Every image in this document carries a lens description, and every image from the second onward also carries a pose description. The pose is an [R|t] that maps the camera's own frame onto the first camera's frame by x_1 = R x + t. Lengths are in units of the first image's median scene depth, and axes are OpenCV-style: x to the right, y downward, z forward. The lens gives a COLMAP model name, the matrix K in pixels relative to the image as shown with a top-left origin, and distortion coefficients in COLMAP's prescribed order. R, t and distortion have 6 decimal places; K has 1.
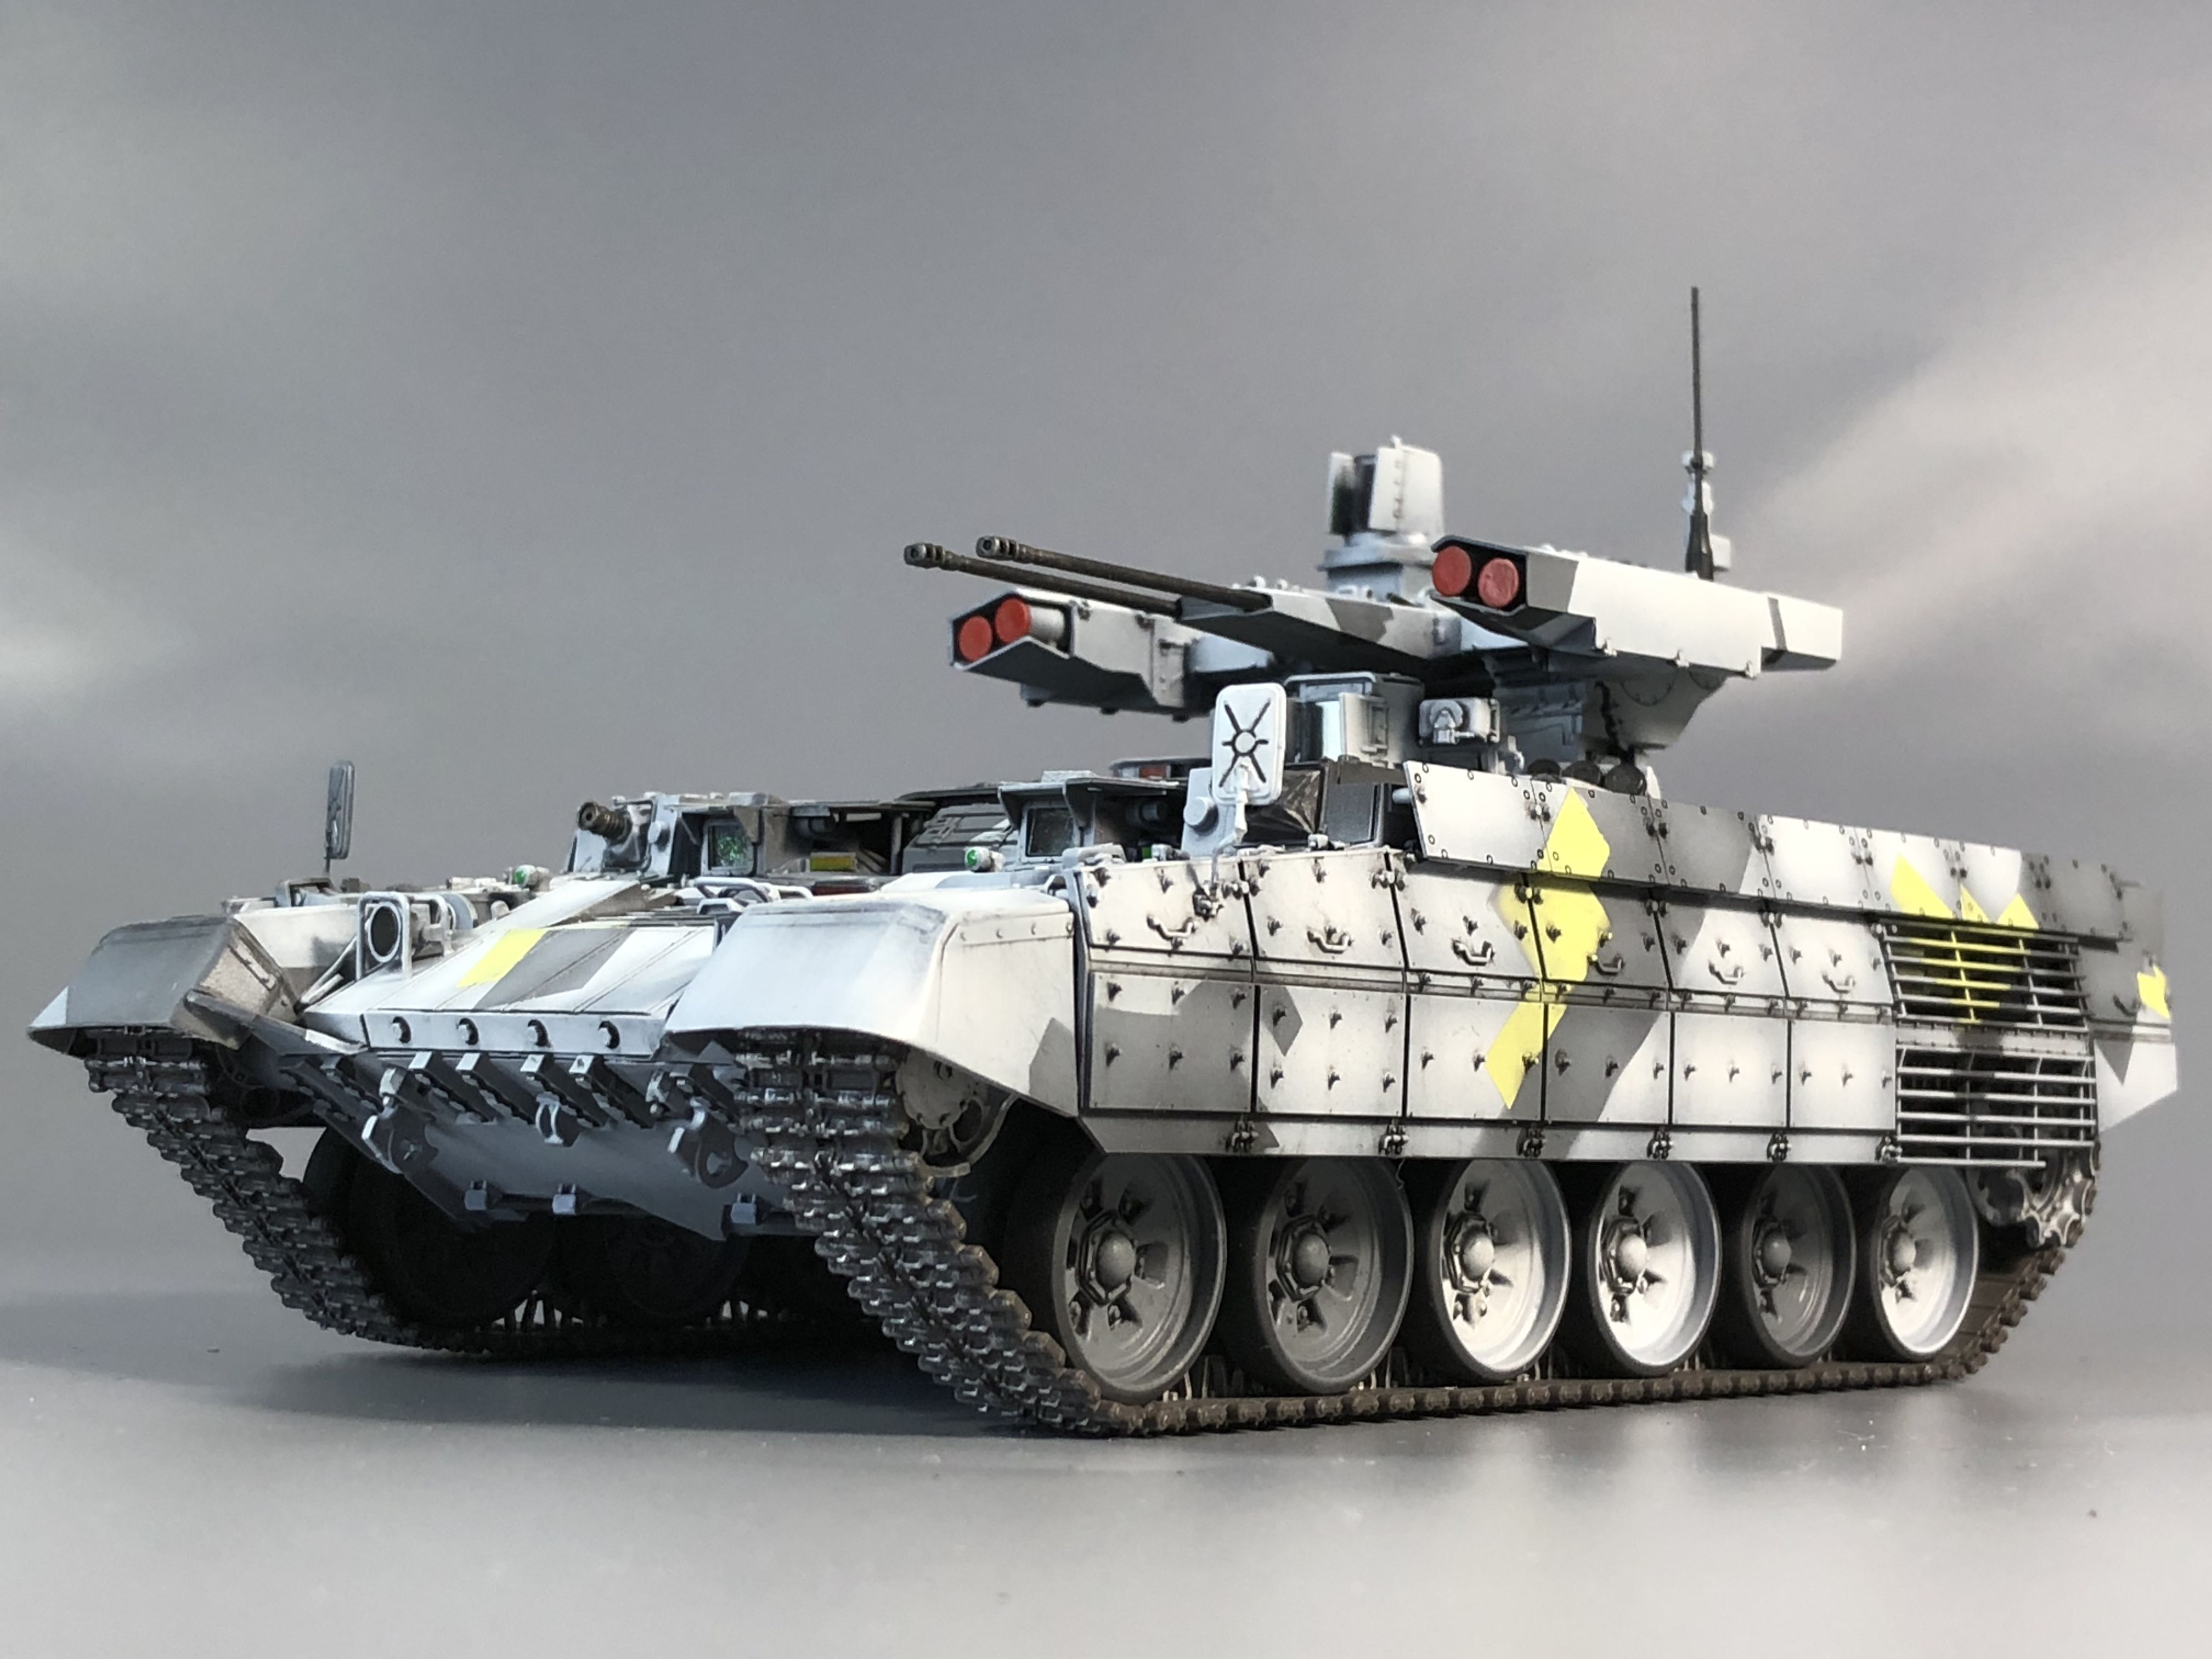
lens RADIAL K [[3691.1, 0, 1106.0], [0, 3691.1, 829.5], [0, 0, 1]] dist [0.275012, -1.958804]
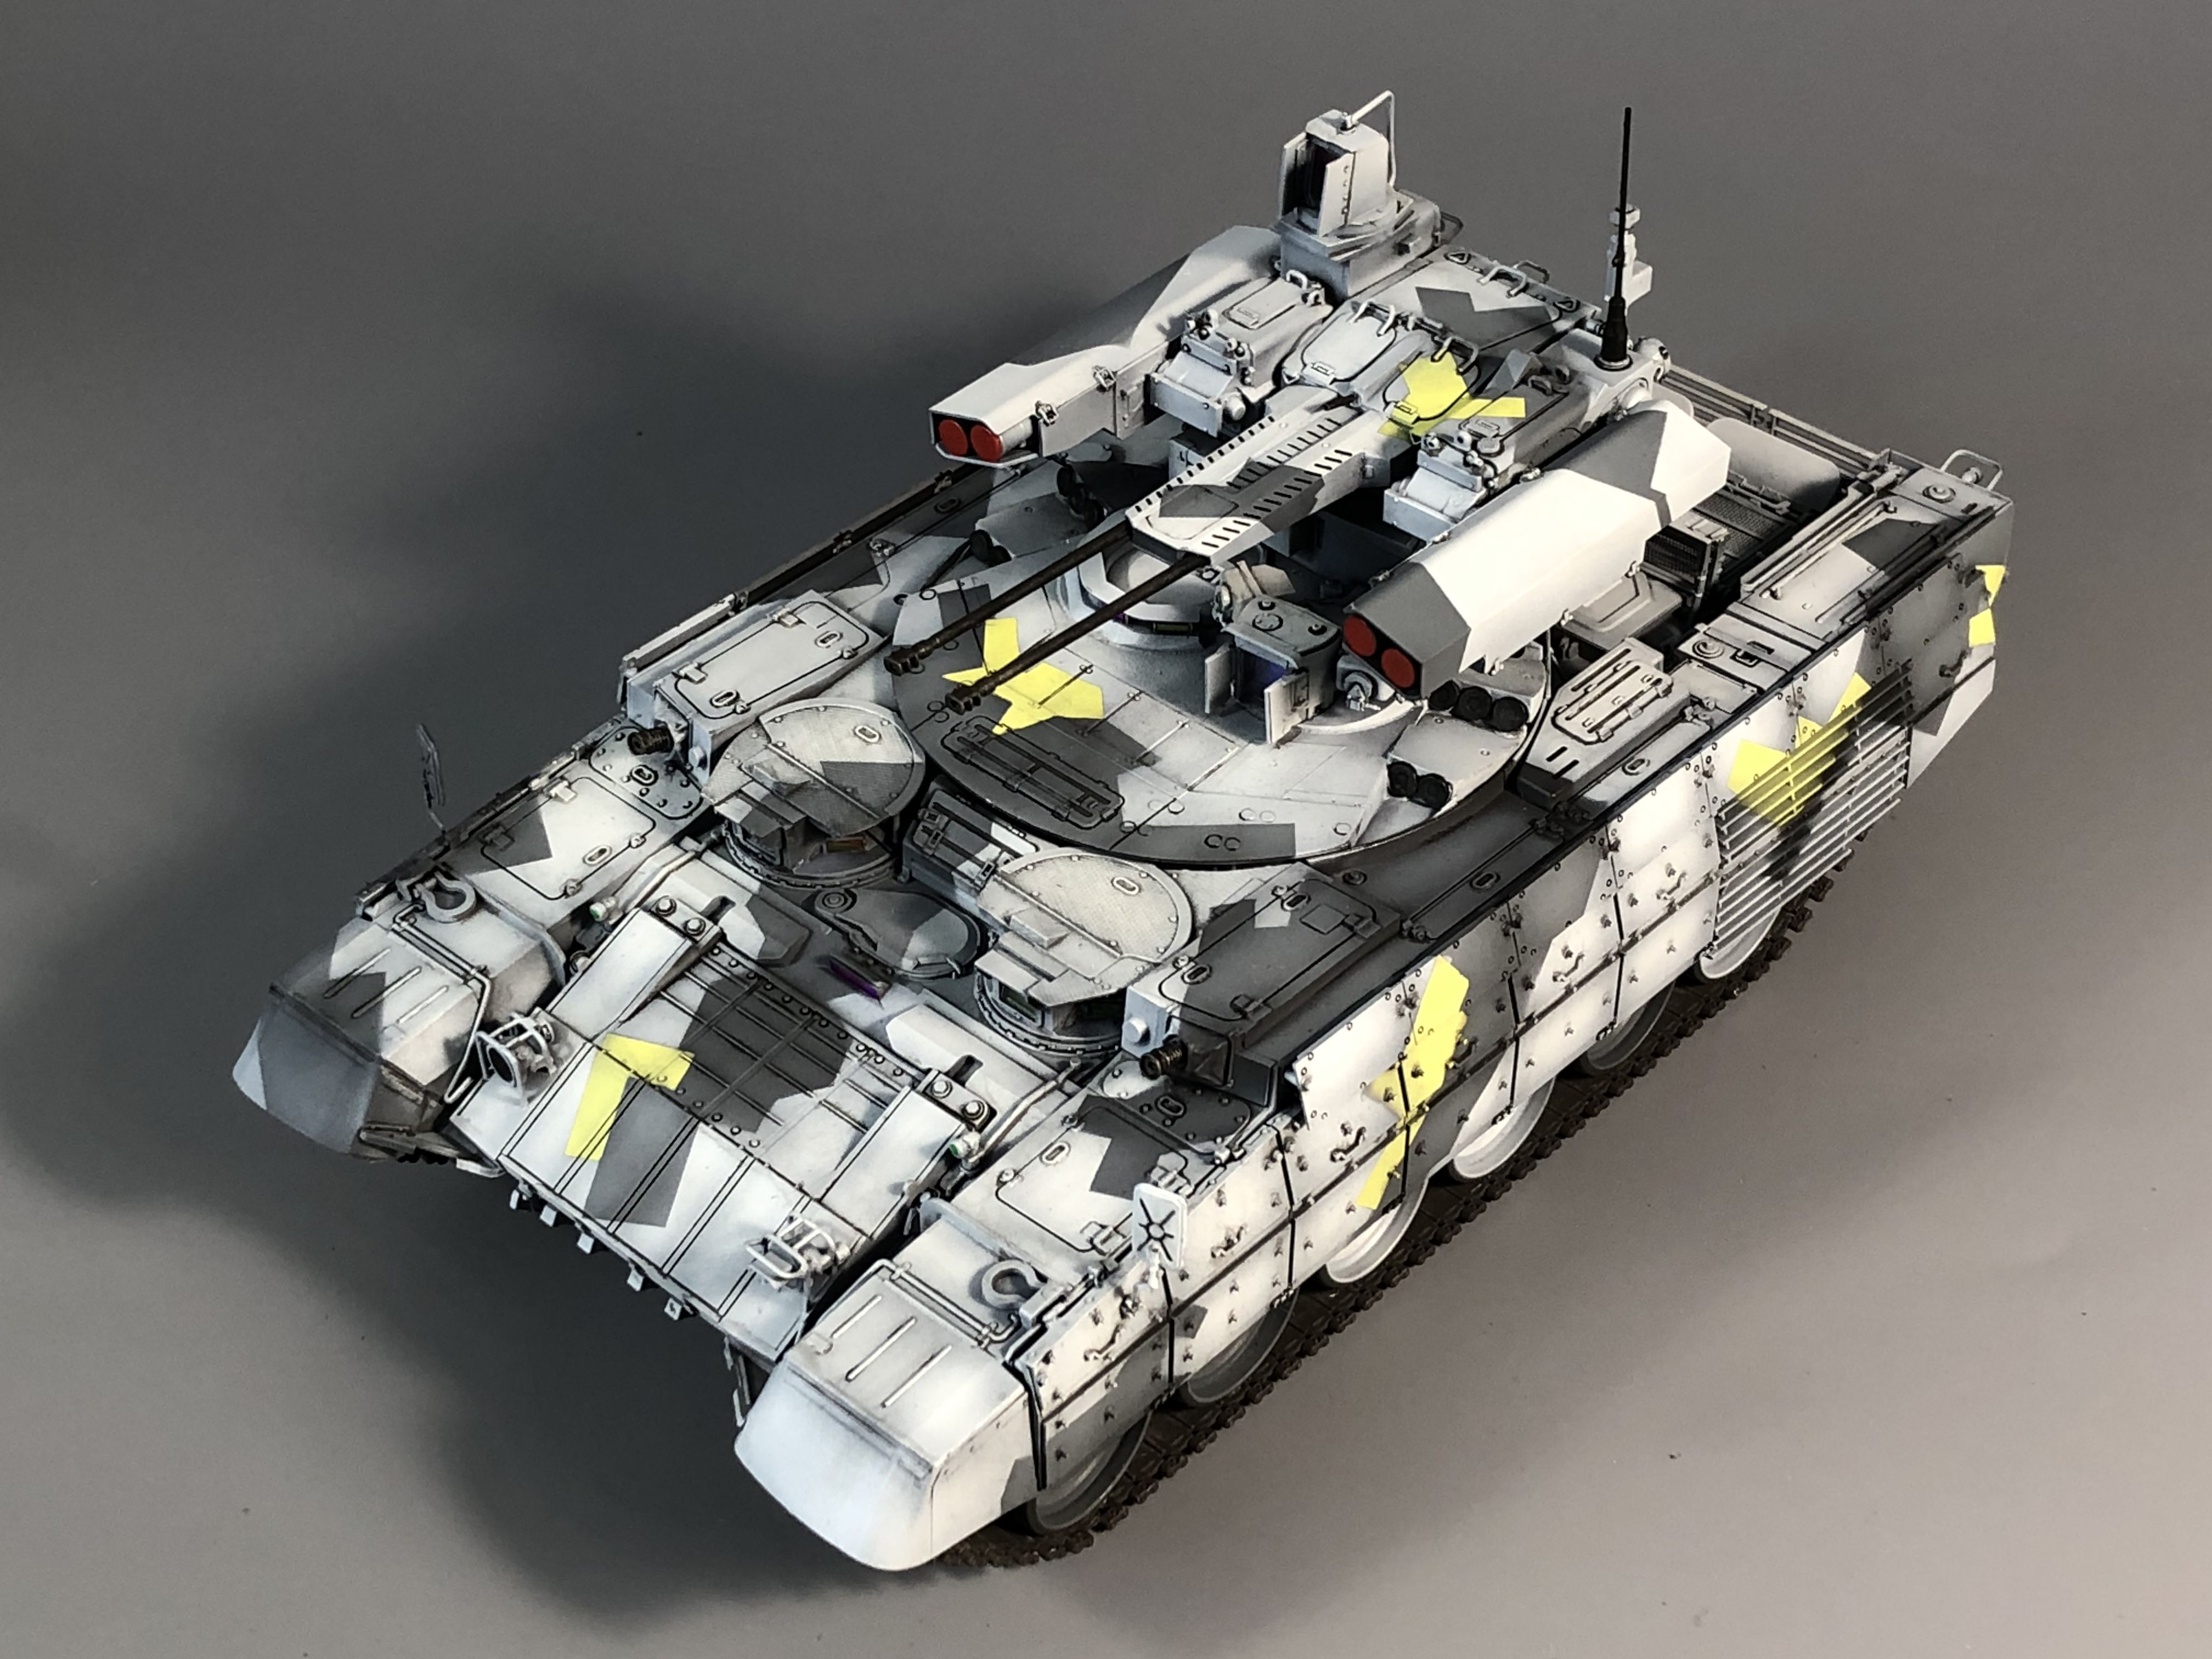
lens RADIAL K [[3691.1, 0, 1106.0], [0, 3691.1, 829.5], [0, 0, 1]] dist [0.275012, -1.958804]
pose [[0.999339, -0.010609, -0.034757, 0.062431], [0.031893, 0.714485, 0.698923, -0.967851], [0.017419, -0.699570, 0.714352, 0.156615]]
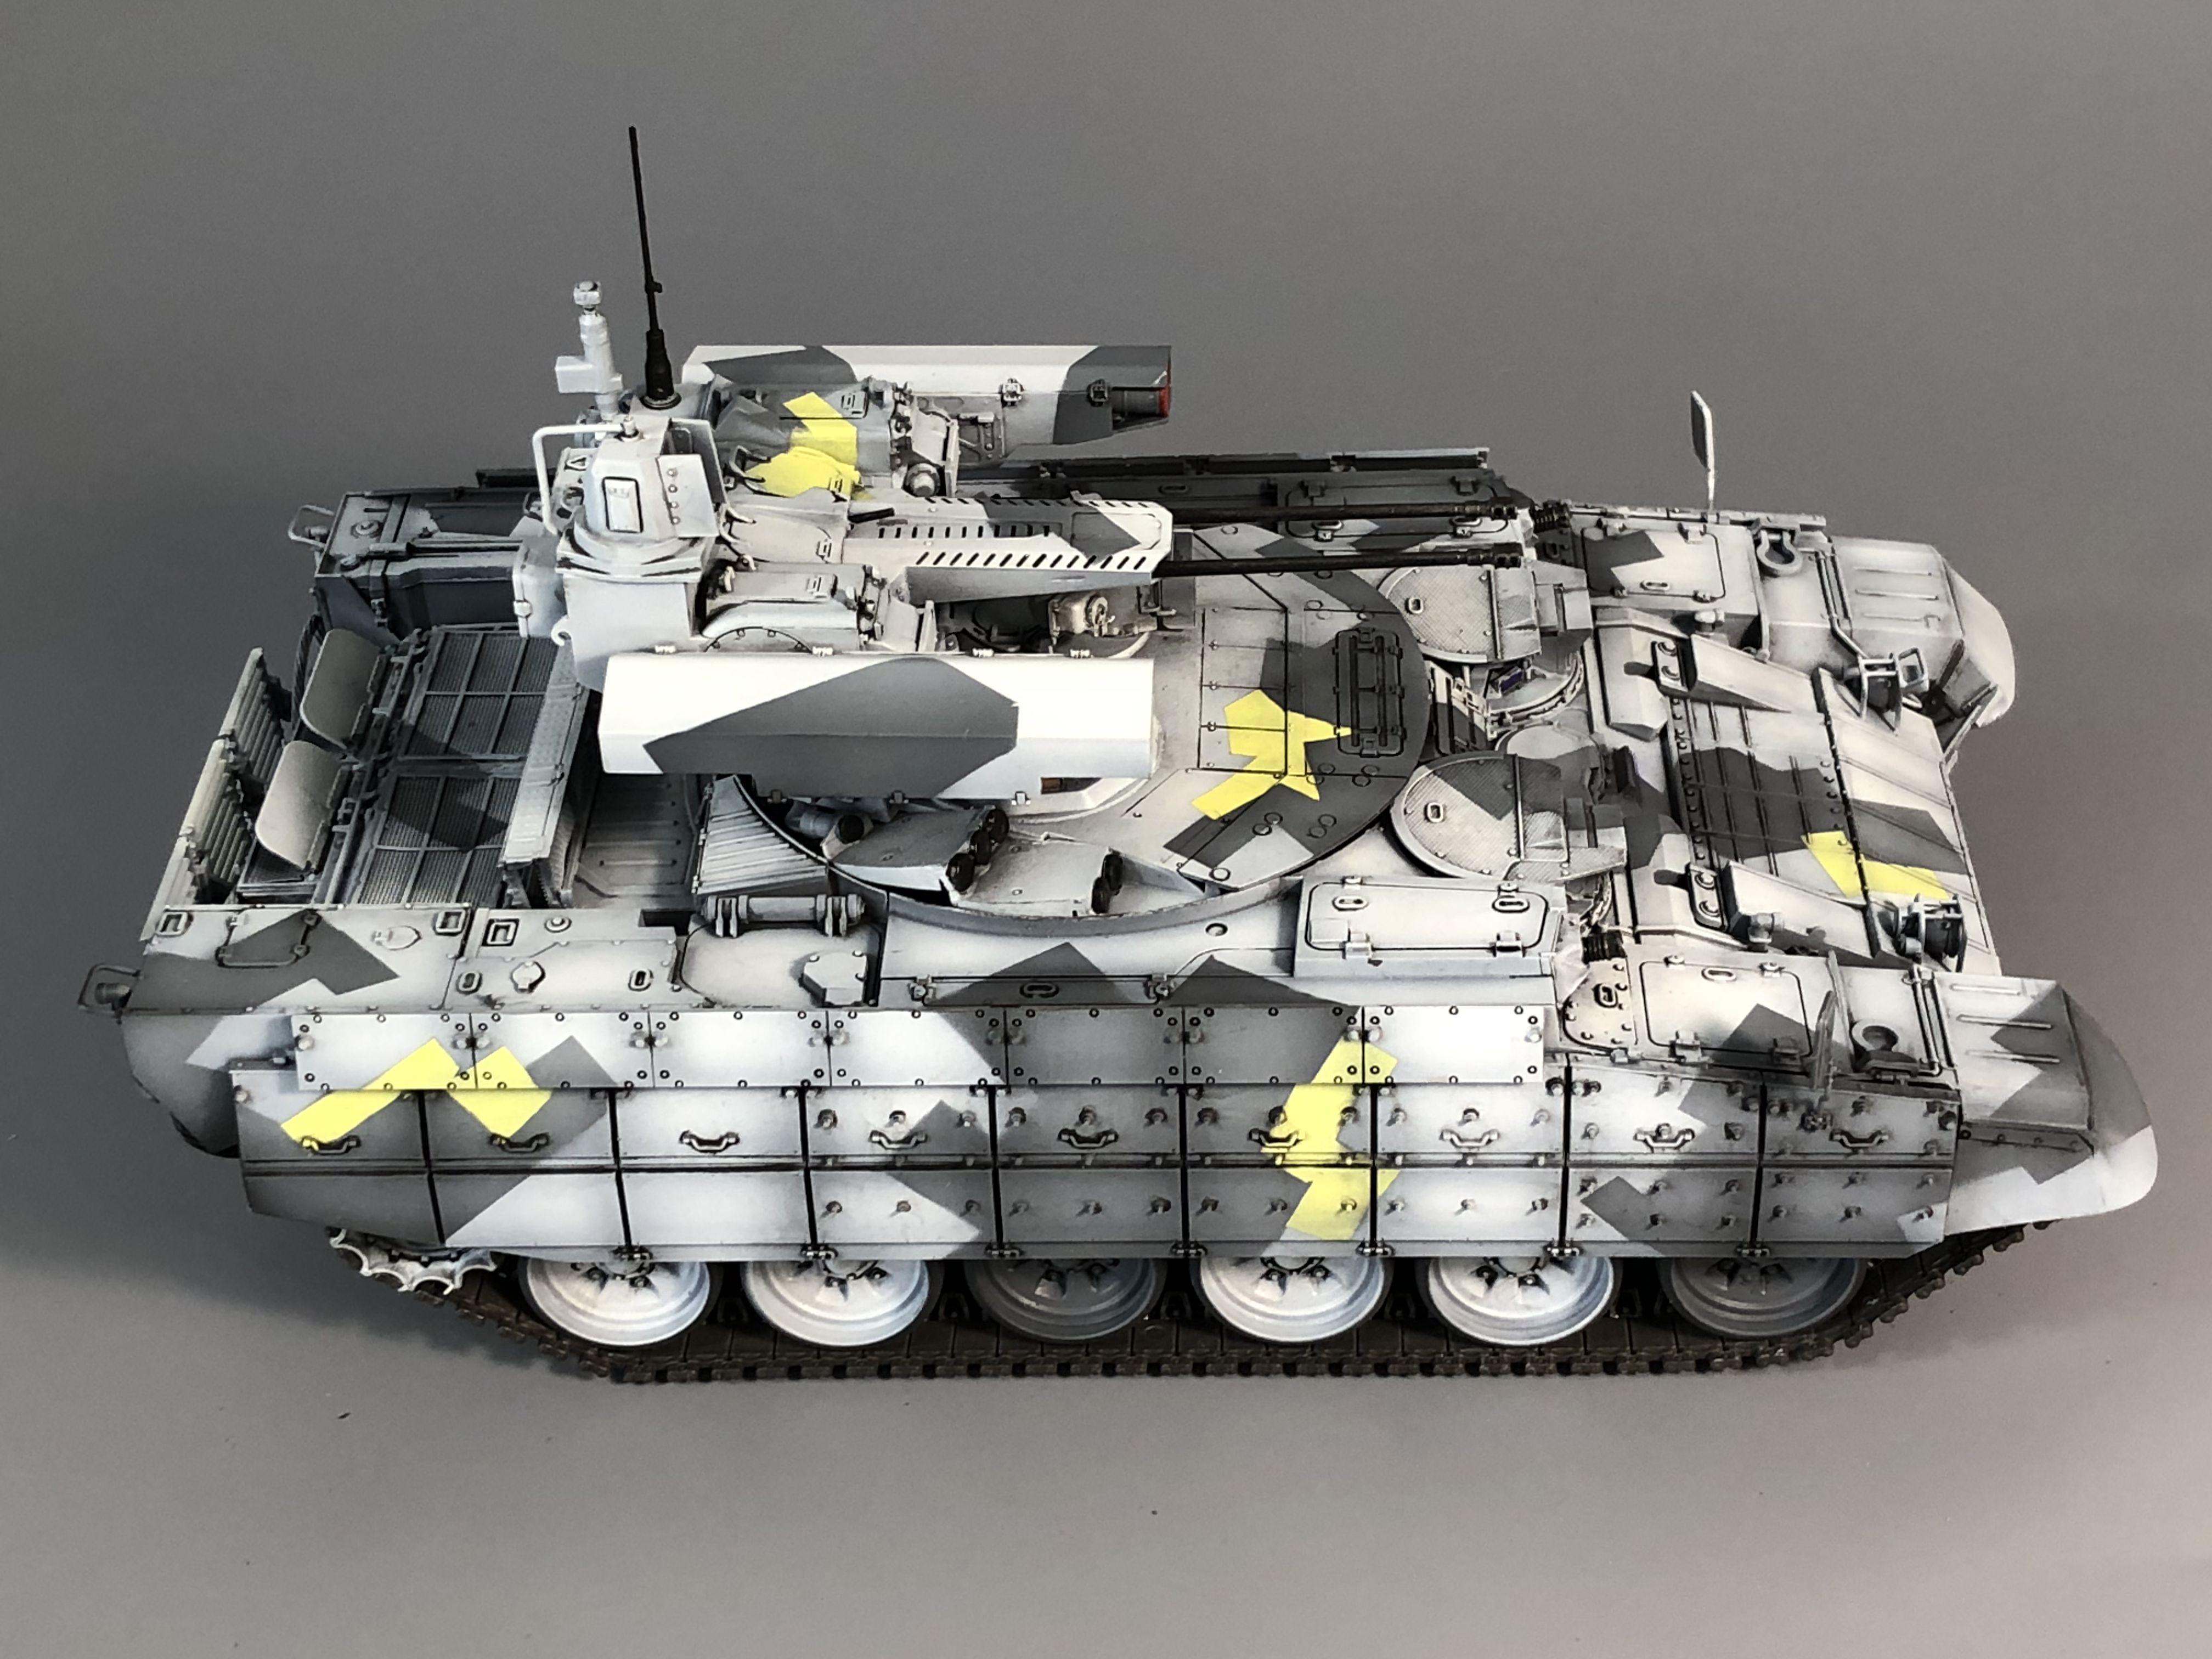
lens RADIAL K [[3691.1, 0, 1106.0], [0, 3691.1, 829.5], [0, 0, 1]] dist [0.275012, -1.958804]
pose [[-0.645741, -0.454705, 0.613402, -0.868025], [-0.030631, 0.818128, 0.574220, -0.721837], [-0.762942, 0.352008, -0.542227, 2.130171]]
